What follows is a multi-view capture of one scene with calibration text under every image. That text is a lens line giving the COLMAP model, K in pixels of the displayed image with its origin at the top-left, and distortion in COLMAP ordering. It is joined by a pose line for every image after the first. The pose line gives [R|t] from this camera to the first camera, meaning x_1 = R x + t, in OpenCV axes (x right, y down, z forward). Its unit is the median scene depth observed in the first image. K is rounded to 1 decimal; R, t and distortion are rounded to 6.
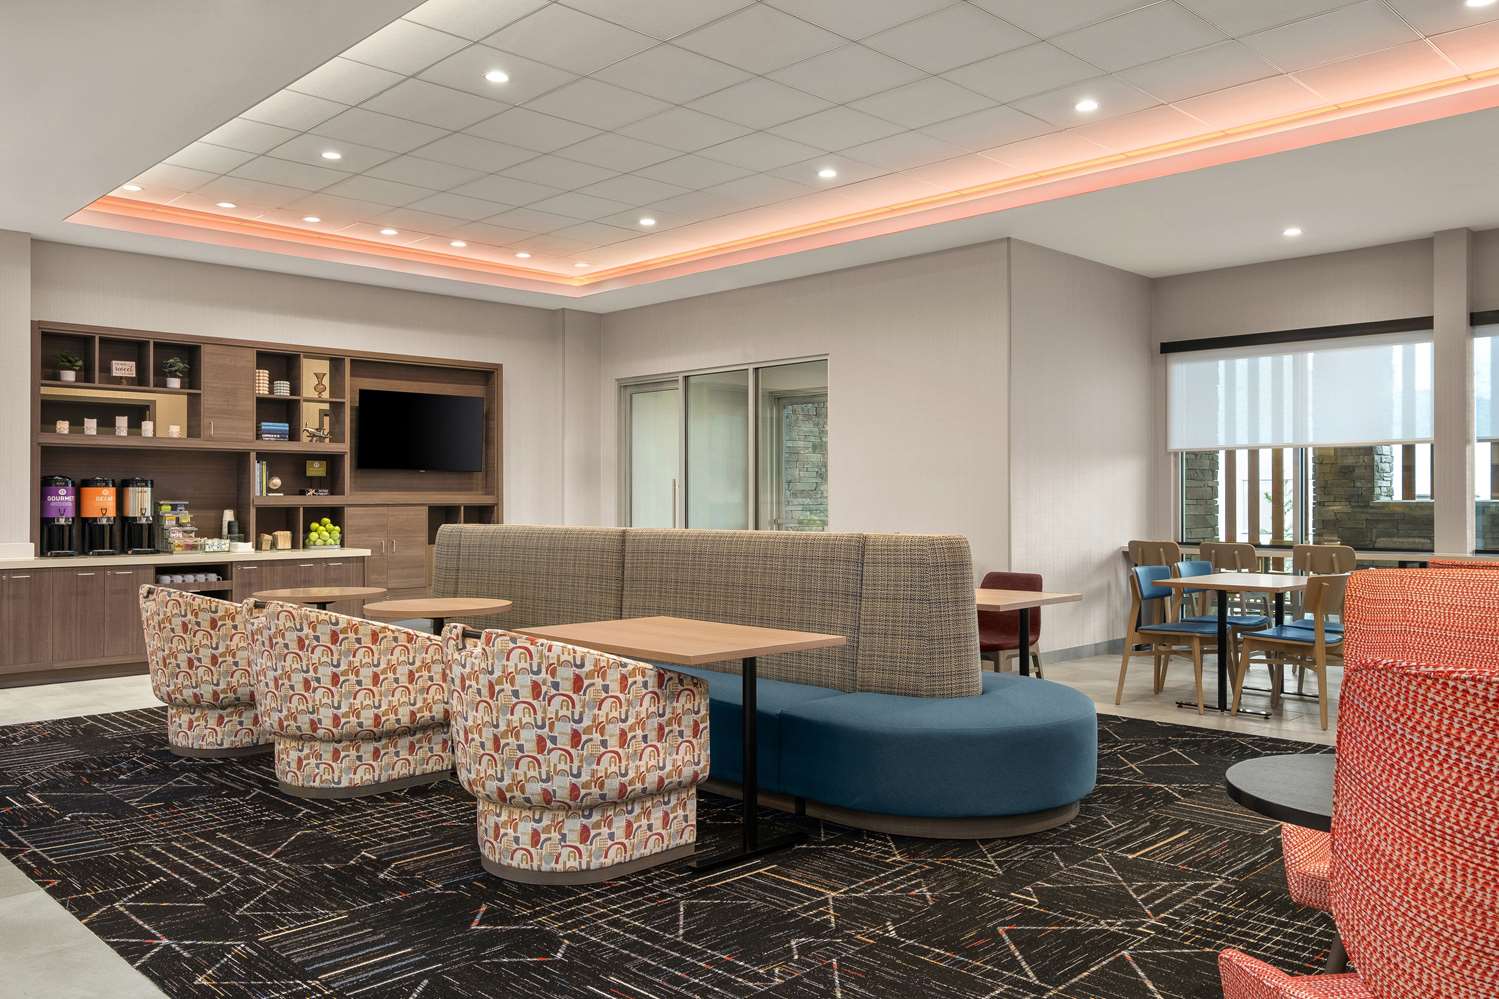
lens RADIAL K [[1136.5, 0, 749.5], [0, 1136.5, 499.5], [0, 0, 1]] dist [-0.000912, 0.006767]
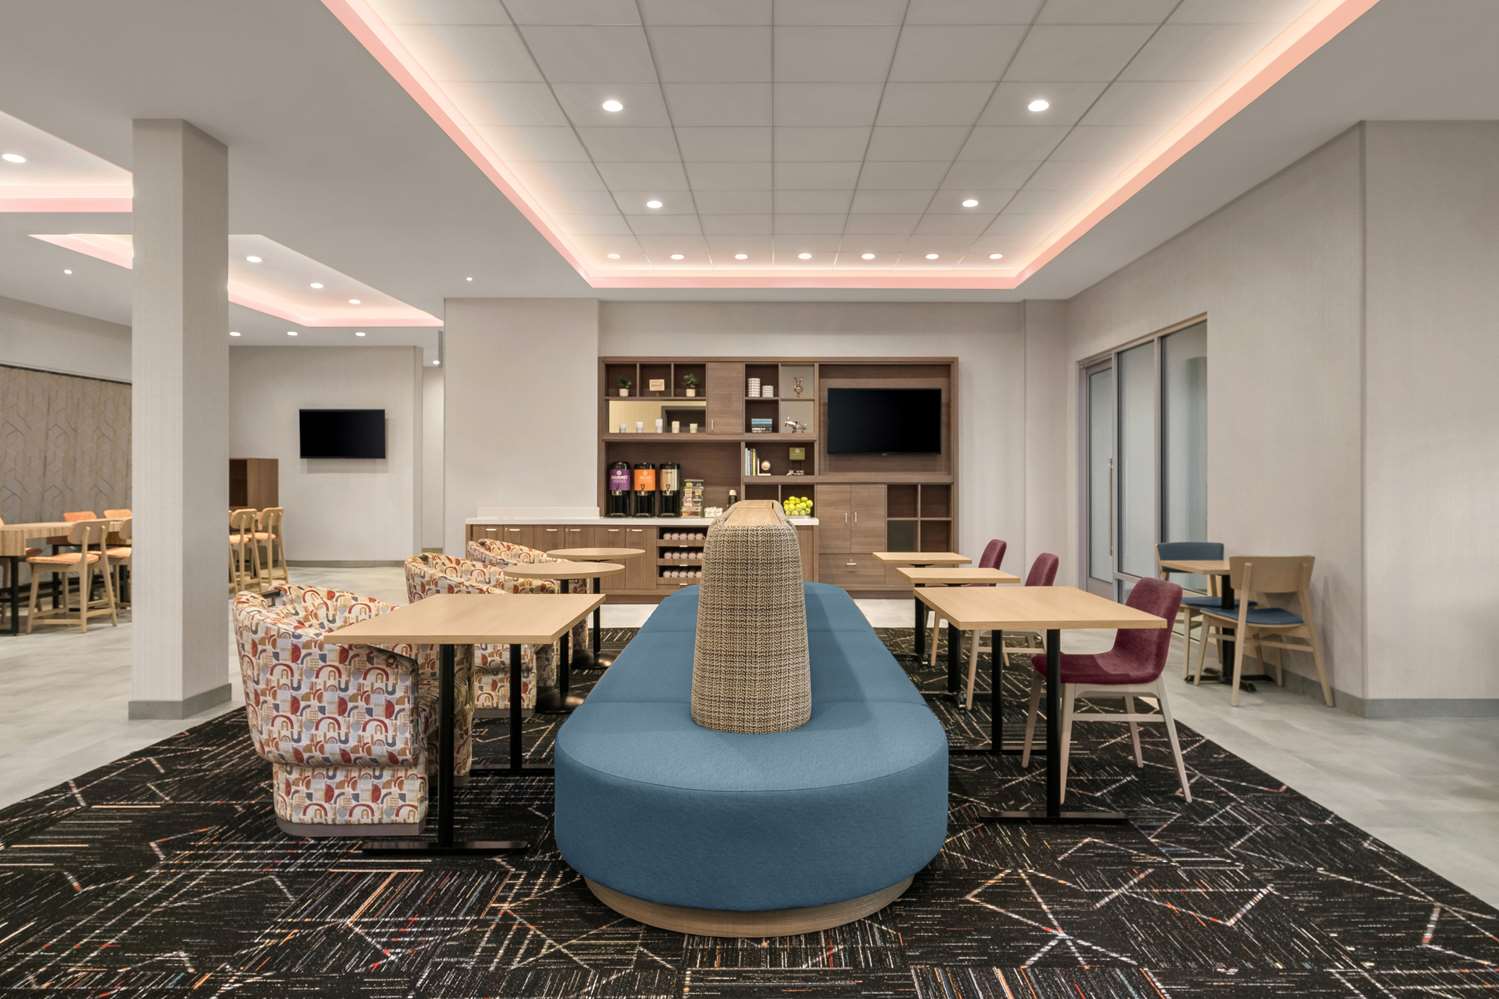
lens RADIAL K [[907.8, 0, 803.4], [0, 907.8, 484.6], [0, 0, 1]] dist [-0.003554, 0.000524]
pose [[0.725371, 0.007417, -0.688318, 0.353375], [-0.003201, 0.999967, 0.007402, -0.000869], [0.688351, -0.003166, 0.725371, 0.313805]]
